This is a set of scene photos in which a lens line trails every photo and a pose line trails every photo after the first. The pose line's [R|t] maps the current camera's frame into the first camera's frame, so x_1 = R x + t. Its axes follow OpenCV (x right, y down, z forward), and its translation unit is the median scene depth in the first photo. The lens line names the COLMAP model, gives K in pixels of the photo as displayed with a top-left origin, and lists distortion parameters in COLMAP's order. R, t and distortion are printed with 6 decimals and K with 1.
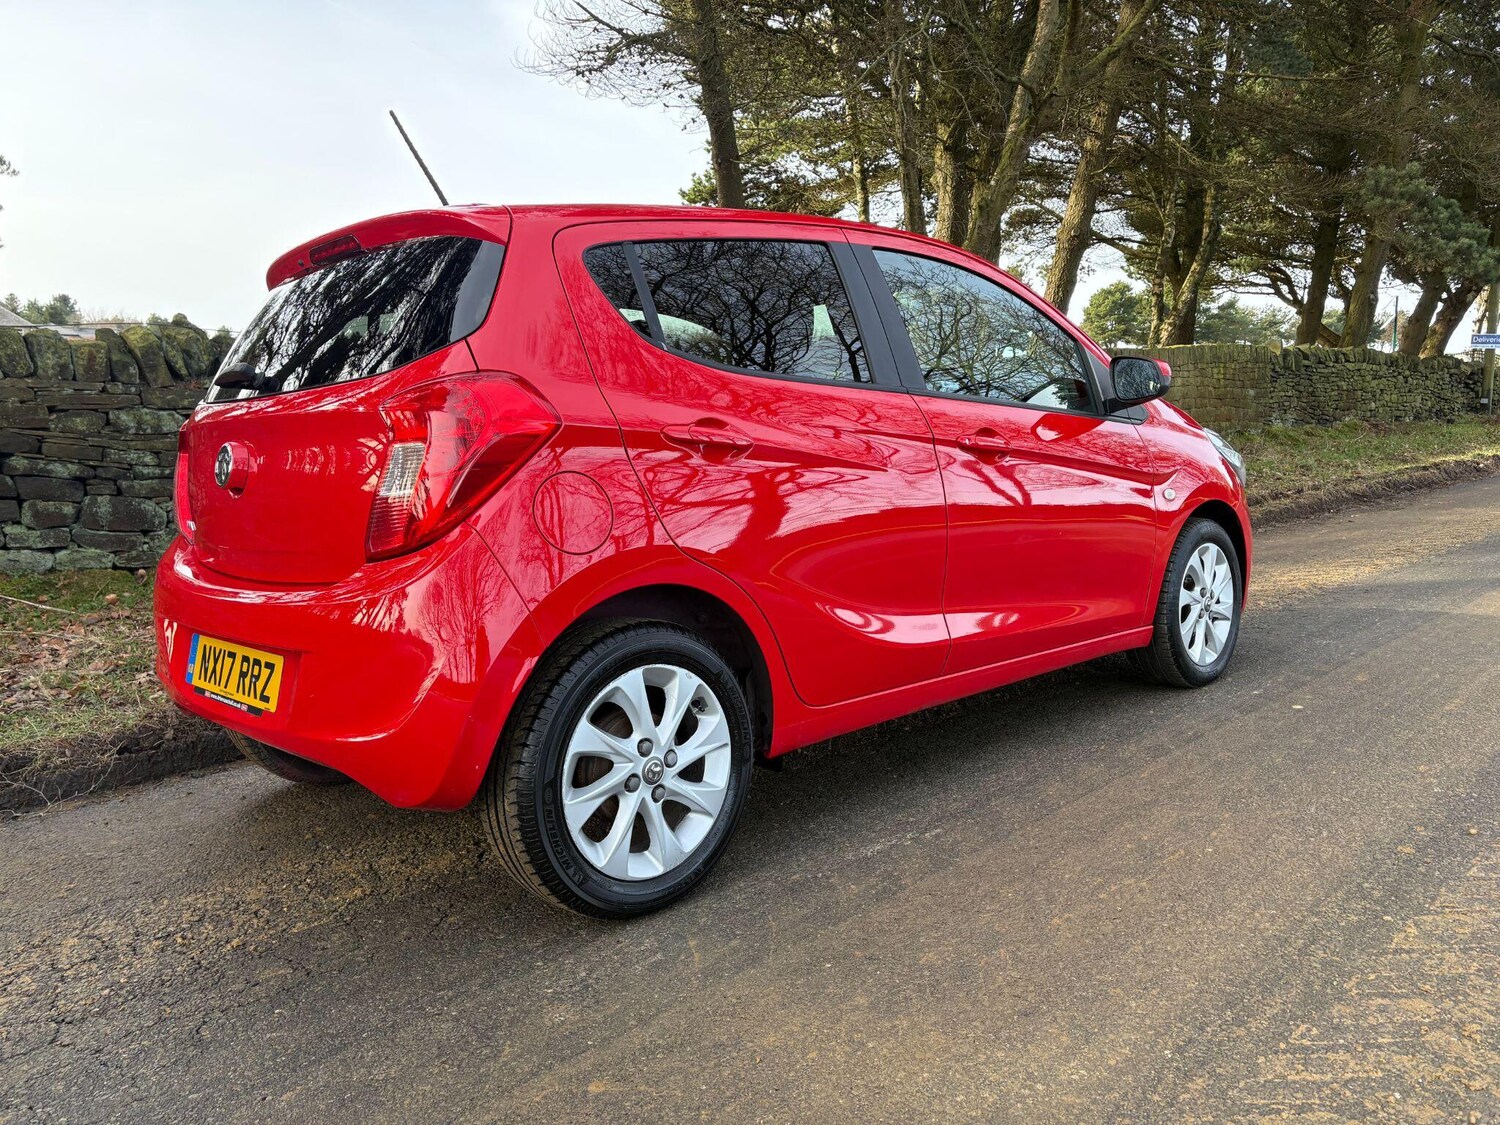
lens RADIAL K [[1127.0, 0, 760.4], [0, 1127.0, 559.9], [0, 0, 1]] dist [0.049914, -0.051903]
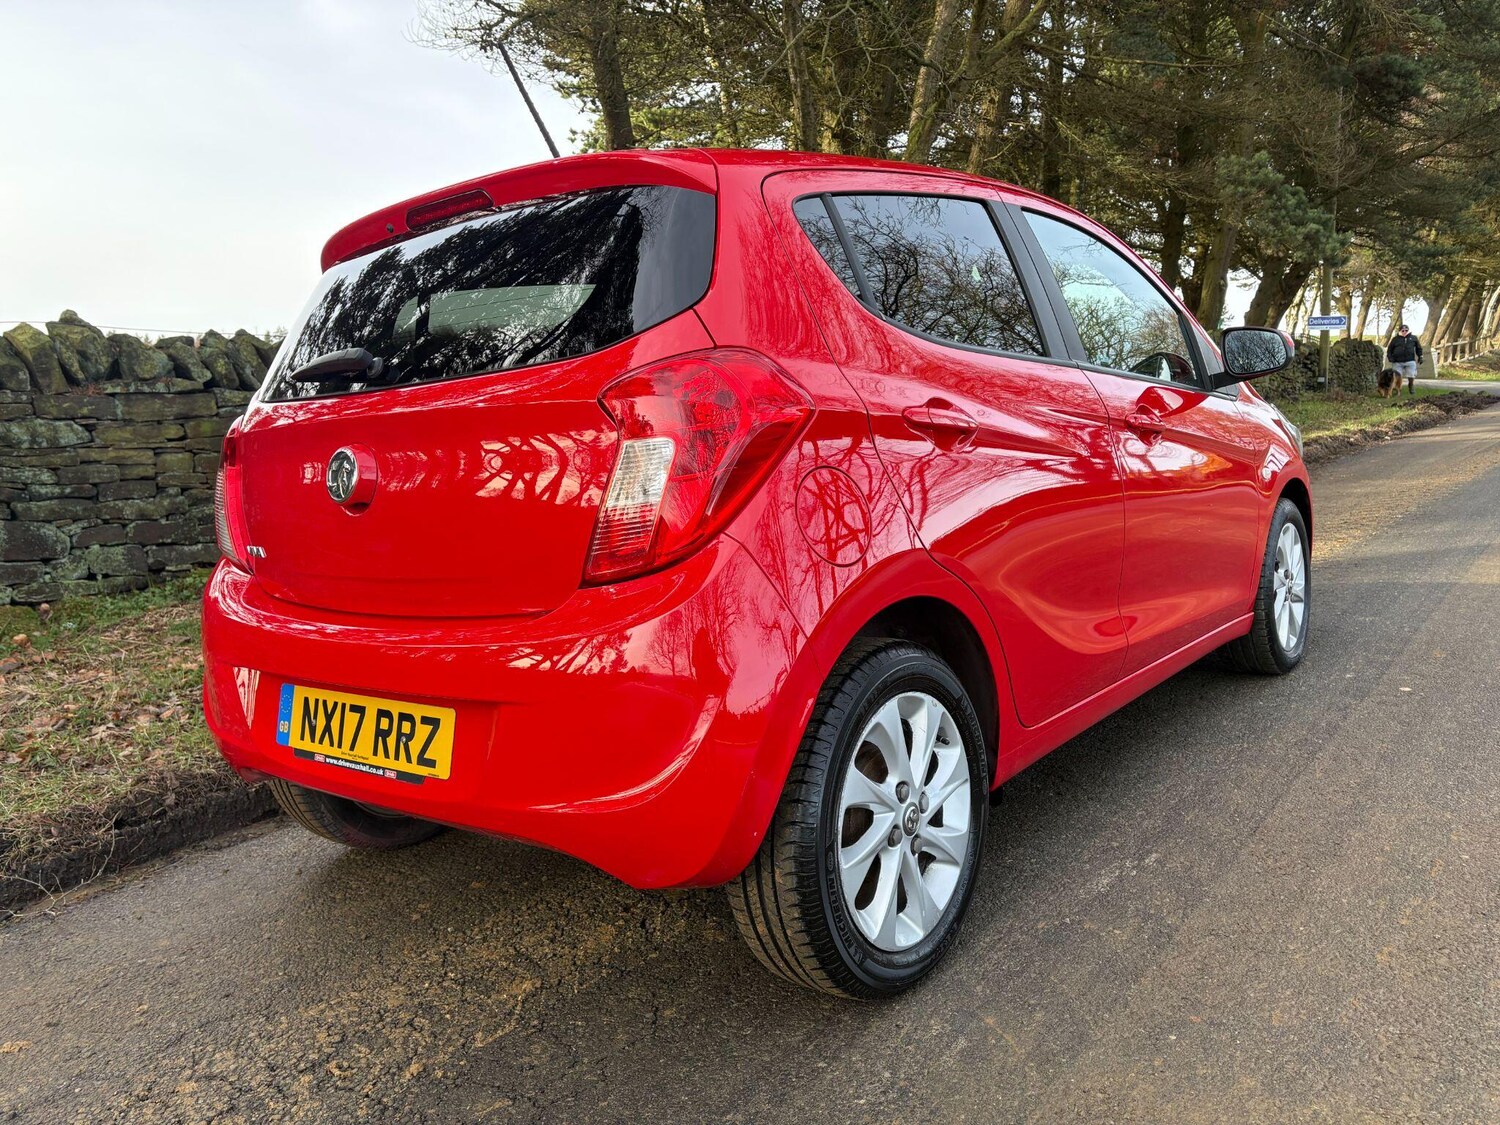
lens RADIAL K [[1127.0, 0, 753.2], [0, 1127.0, 569.4], [0, 0, 1]] dist [0.049914, -0.051903]
pose [[0.991110, -0.045667, 0.124963, -0.192256], [0.044265, 0.998922, 0.013975, -0.010187], [-0.125466, -0.008319, 0.992063, 0.110481]]
